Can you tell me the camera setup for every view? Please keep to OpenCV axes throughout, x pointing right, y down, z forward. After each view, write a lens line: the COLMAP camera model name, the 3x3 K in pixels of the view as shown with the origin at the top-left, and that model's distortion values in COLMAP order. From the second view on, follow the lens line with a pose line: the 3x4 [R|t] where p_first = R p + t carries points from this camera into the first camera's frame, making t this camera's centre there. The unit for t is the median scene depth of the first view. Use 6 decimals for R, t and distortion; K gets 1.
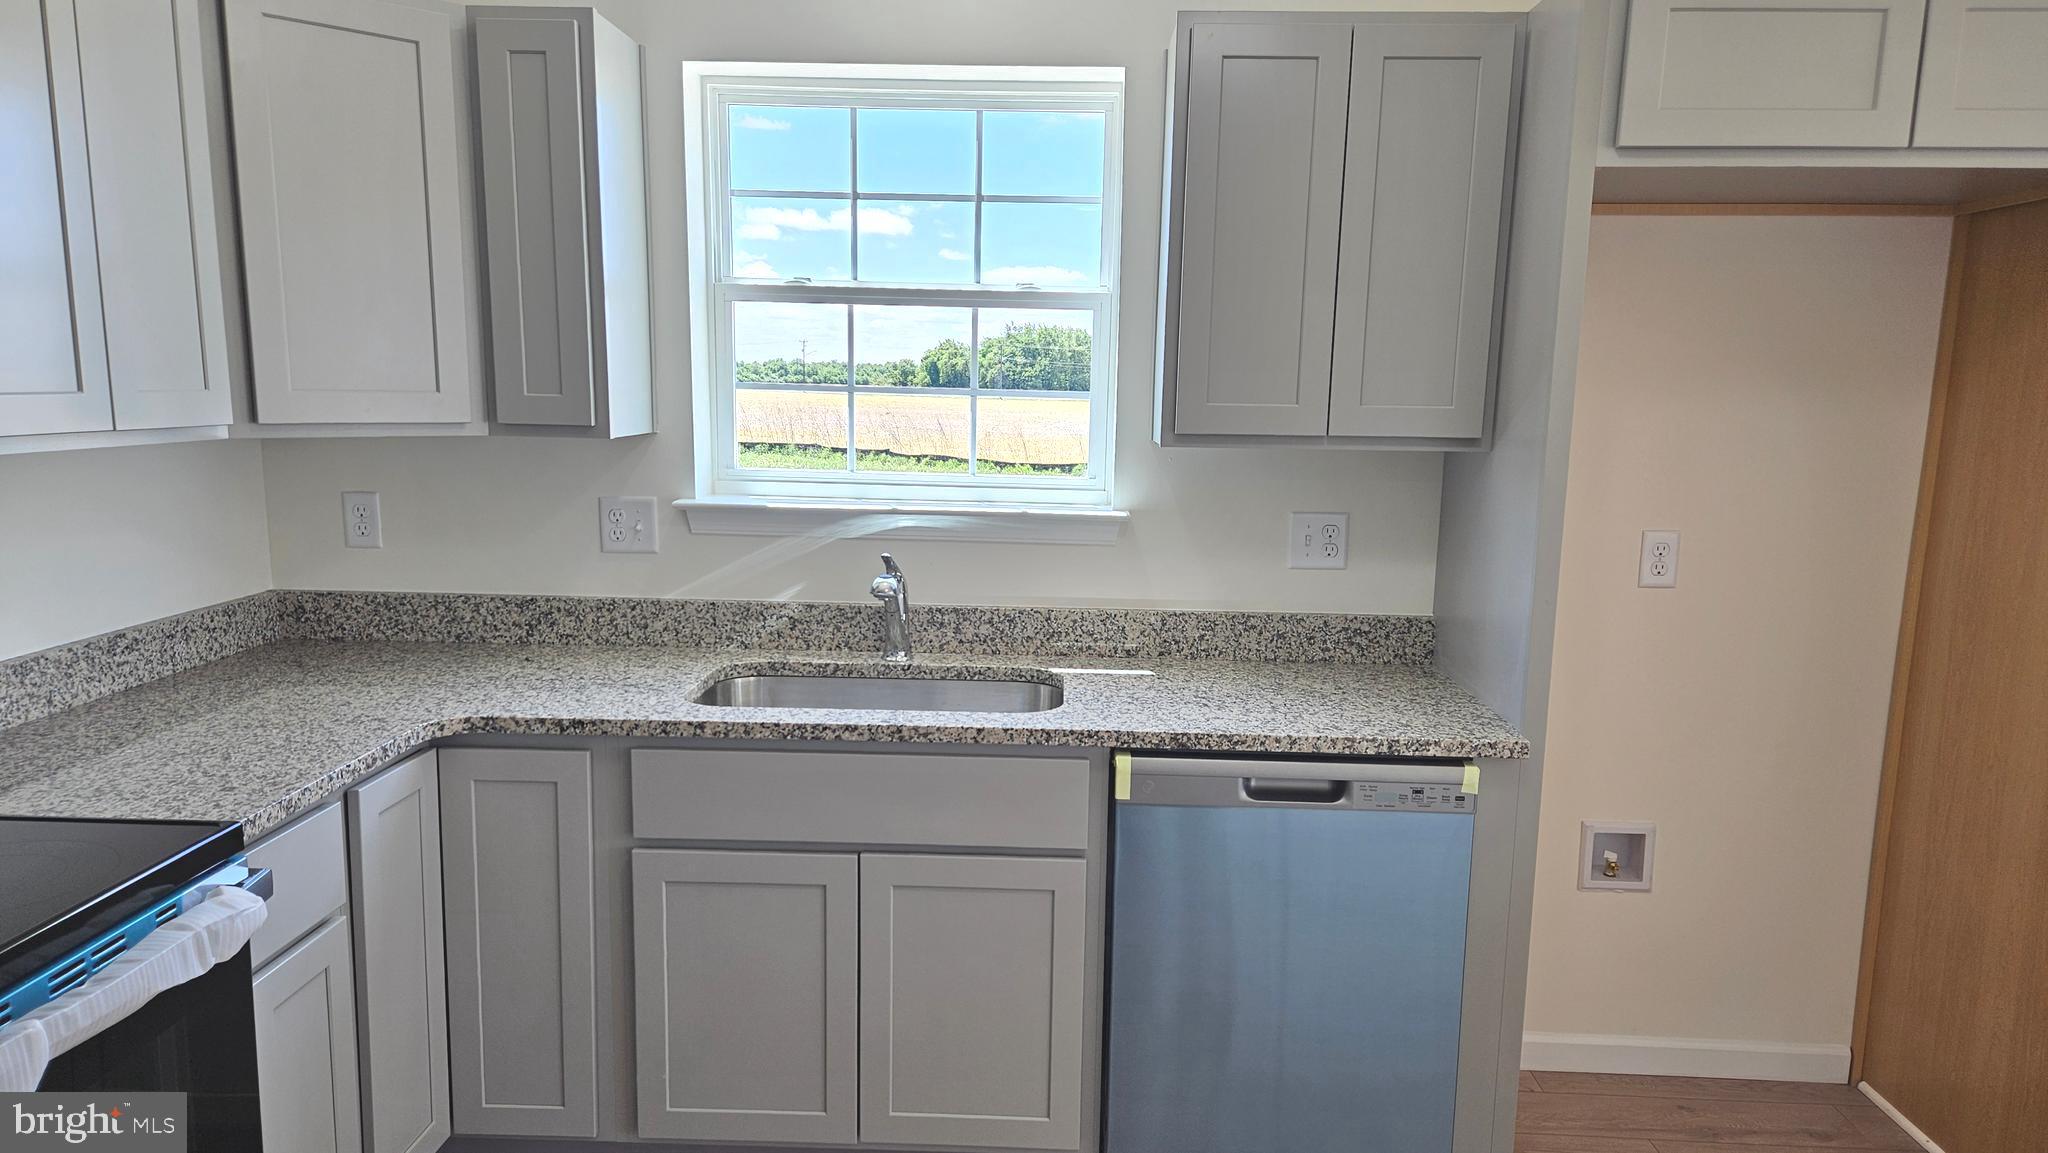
lens RADIAL K [[1370.9, 0, 1024.7], [0, 1370.9, 610.5], [0, 0, 1]] dist [0.069851, -0.043589]
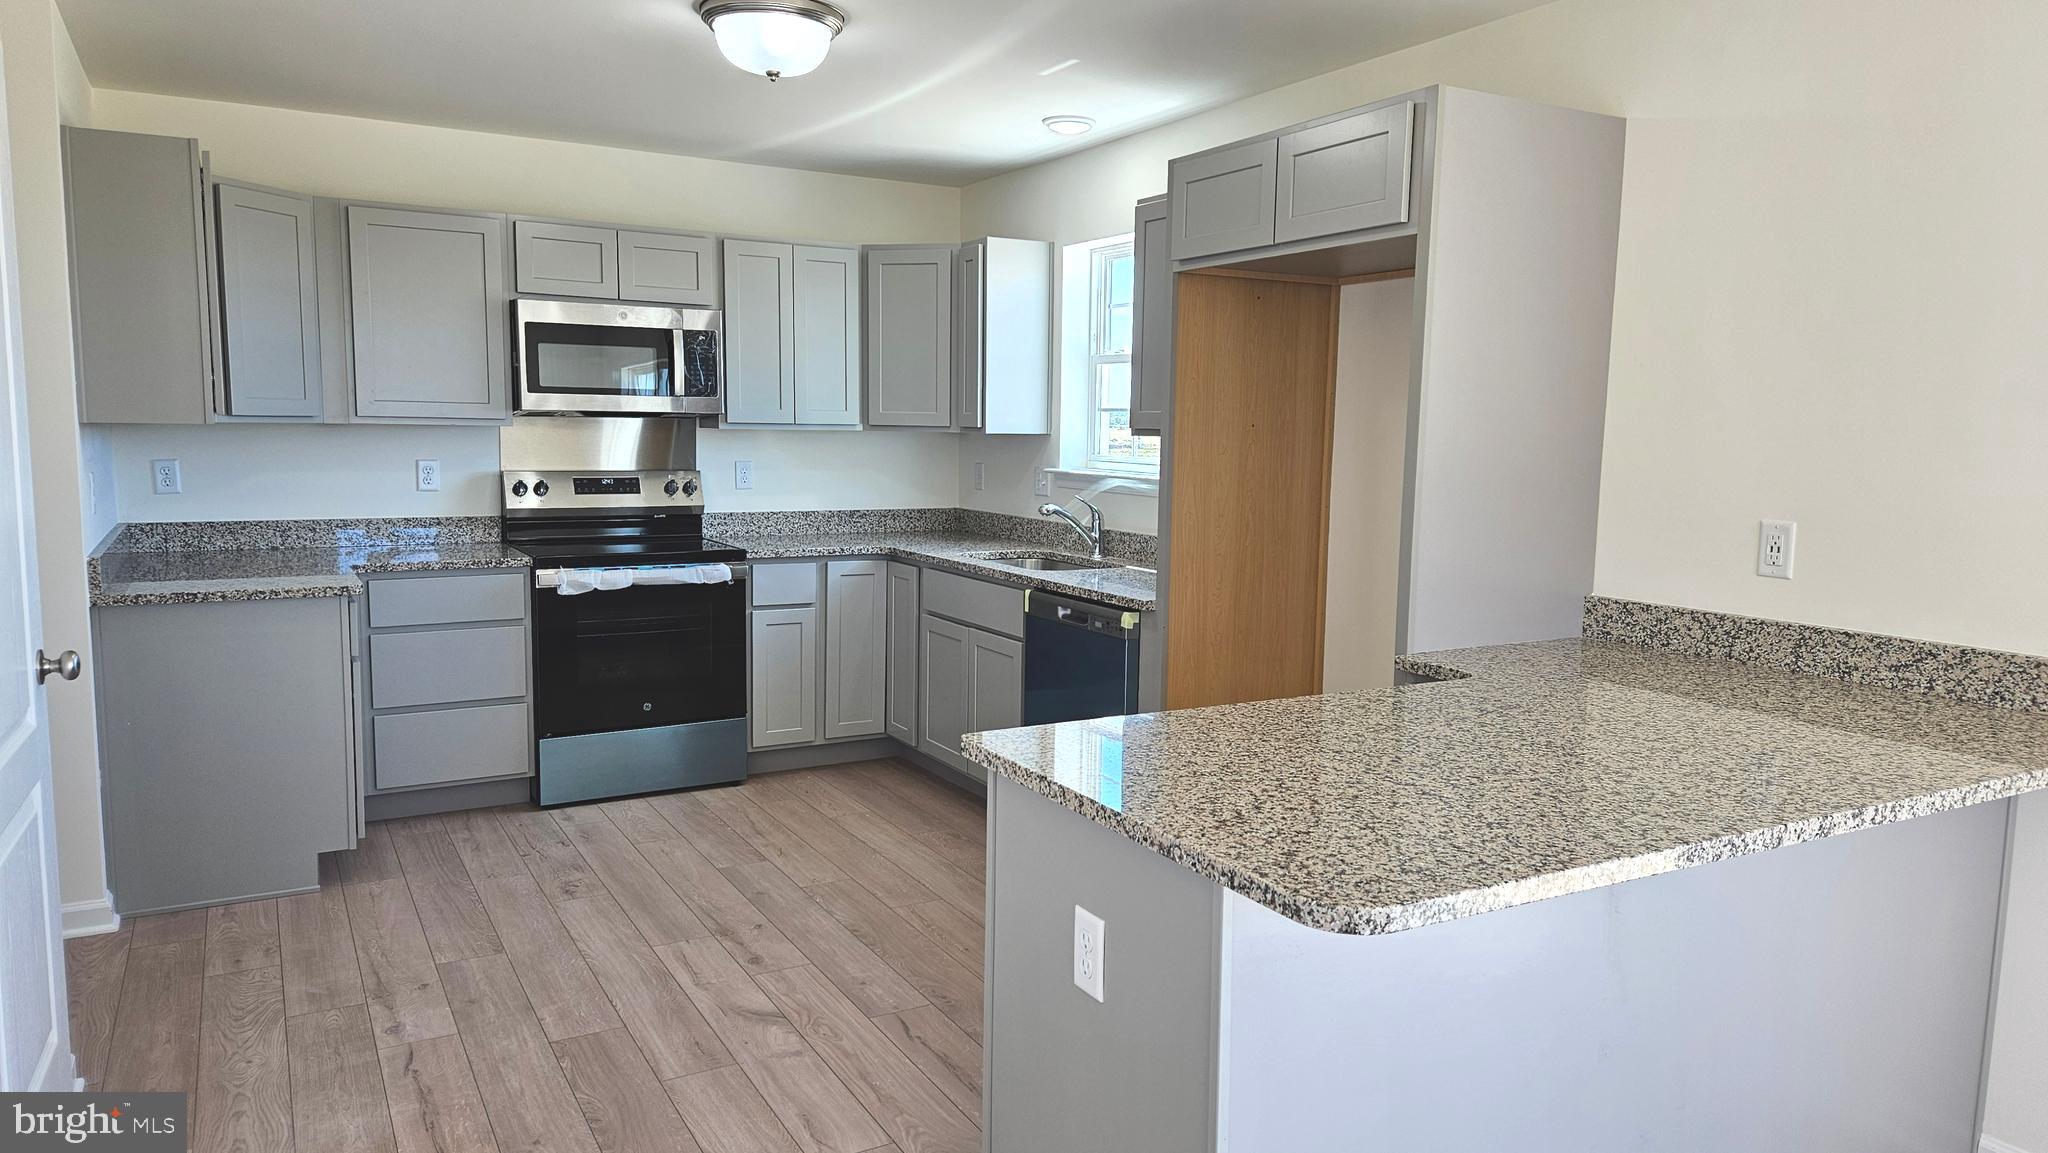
lens RADIAL K [[1370.9, 0, 1016.1], [0, 1370.9, 573.2], [0, 0, 1]] dist [0.069851, -0.043589]
pose [[0.519056, 0.085168, -0.850487, 1.371801], [-0.146428, 0.989174, 0.009691, 0.053686], [0.842105, 0.119504, 0.525907, -0.032759]]
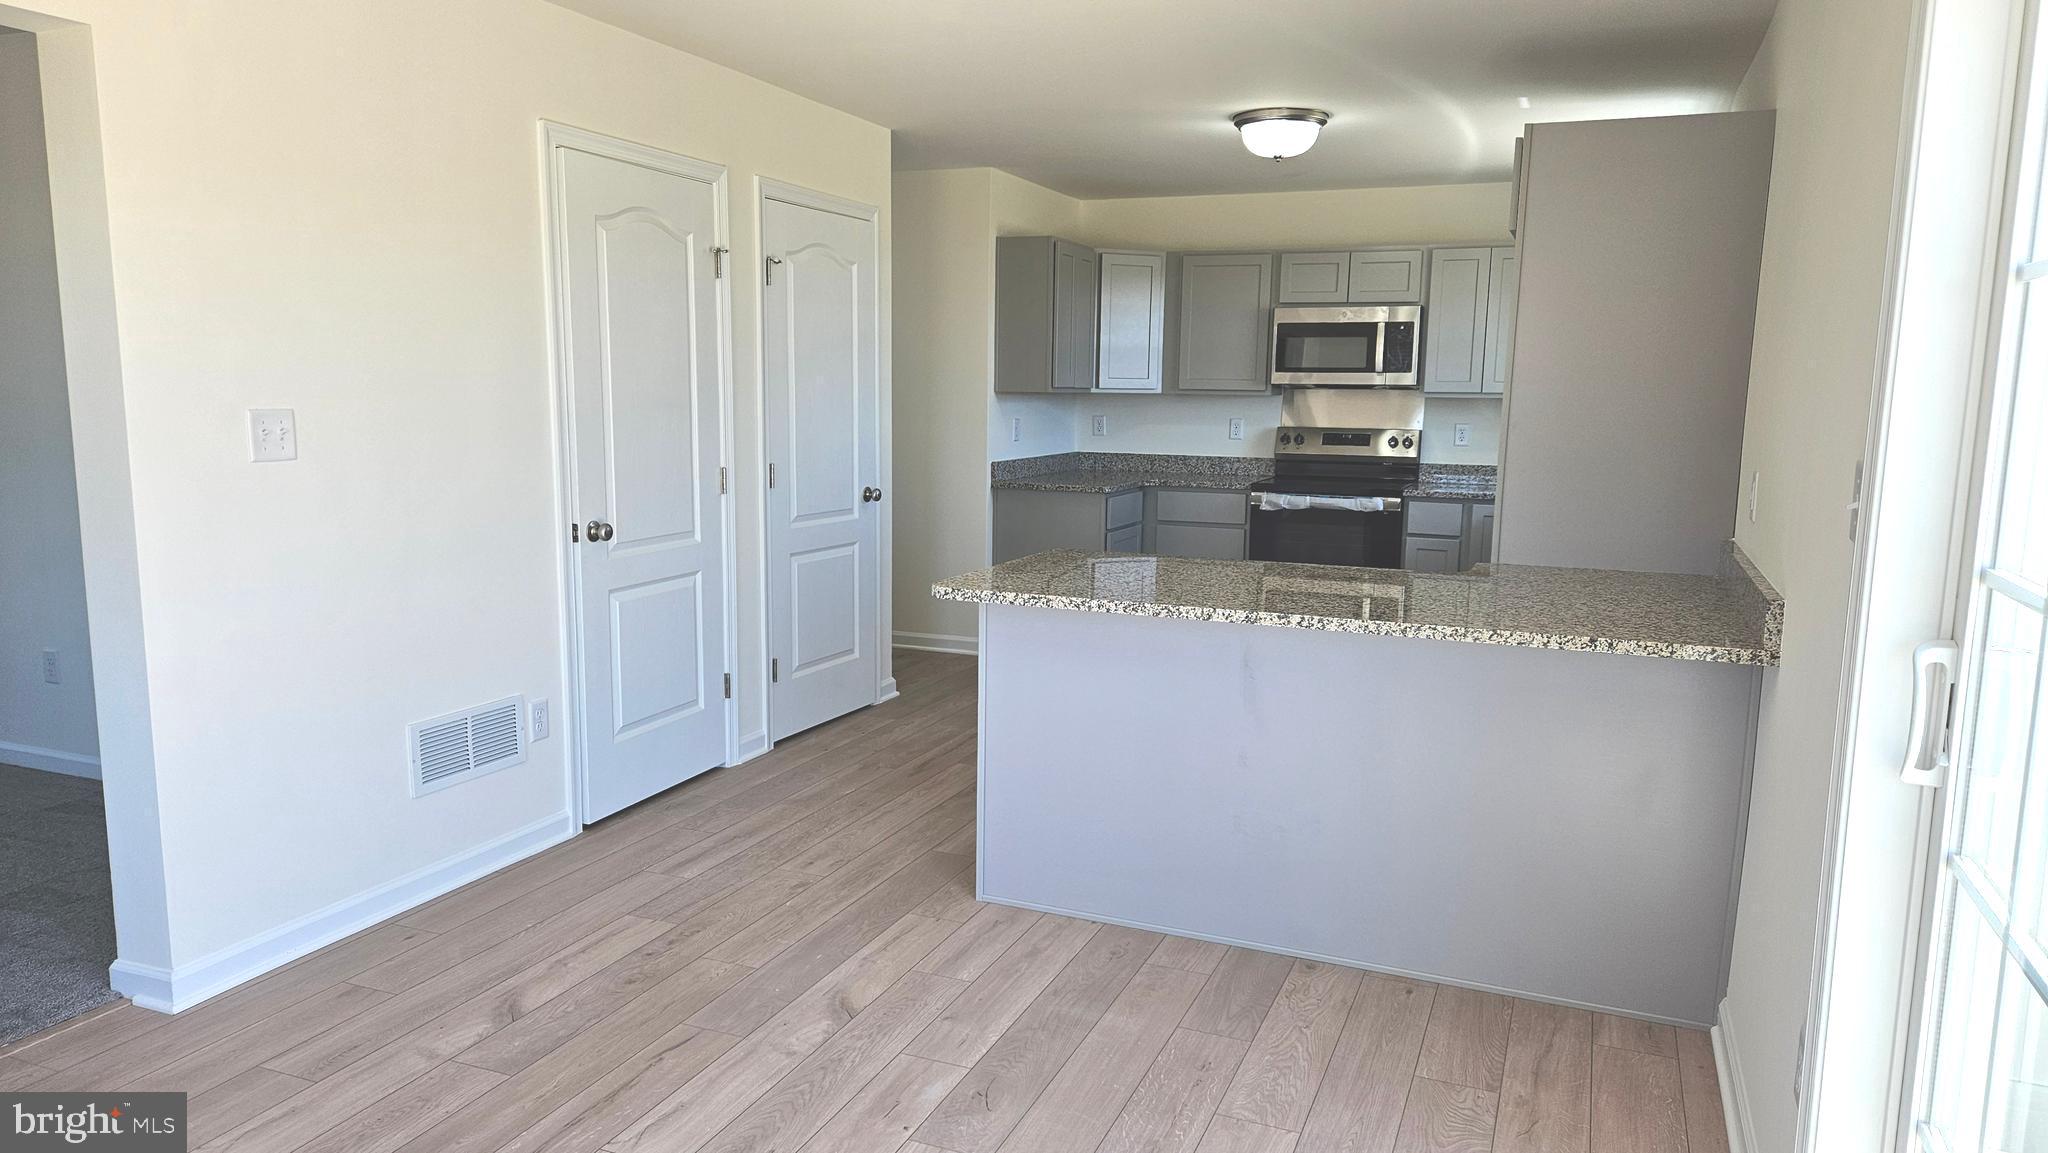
lens RADIAL K [[1370.9, 0, 1016.2], [0, 1370.9, 592.7], [0, 0, 1]] dist [0.069851, -0.043589]
pose [[-0.357421, 0.121568, -0.925998, 2.115547], [-0.173571, 0.965573, 0.193759, -0.079815], [0.917673, 0.229980, -0.324015, 0.811976]]
